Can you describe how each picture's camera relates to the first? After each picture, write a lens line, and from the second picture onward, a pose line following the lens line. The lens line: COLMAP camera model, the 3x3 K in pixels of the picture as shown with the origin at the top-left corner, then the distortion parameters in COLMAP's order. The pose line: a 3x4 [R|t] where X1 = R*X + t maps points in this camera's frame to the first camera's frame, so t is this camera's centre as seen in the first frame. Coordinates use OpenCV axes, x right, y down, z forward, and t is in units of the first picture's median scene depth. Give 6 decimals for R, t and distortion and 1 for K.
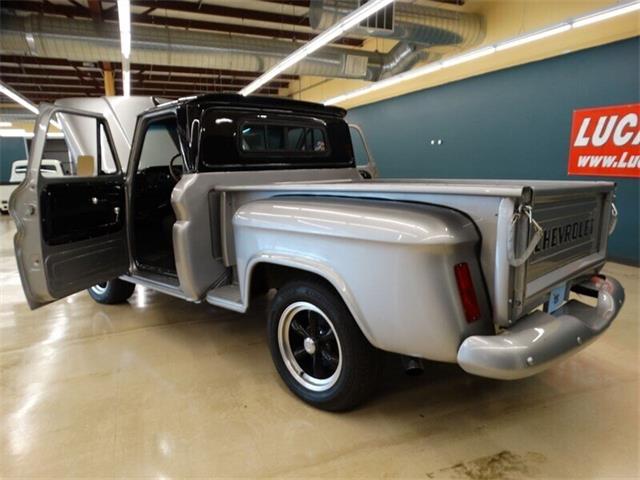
lens RADIAL K [[459.3, 0, 326.8], [0, 459.3, 242.2], [0, 0, 1]] dist [-0.006482, -0.000348]
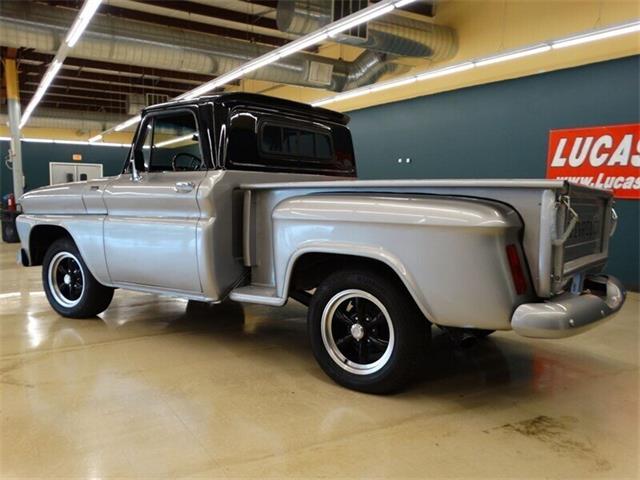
lens RADIAL K [[554.6, 0, 321.6], [0, 554.6, 248.7], [0, 0, 1]] dist [0.006093, 0.005174]
pose [[0.990053, 0.014590, 0.139935, -0.123032], [-0.005998, 0.998081, -0.061624, 0.047325], [-0.140566, 0.060172, 0.988241, -0.106753]]
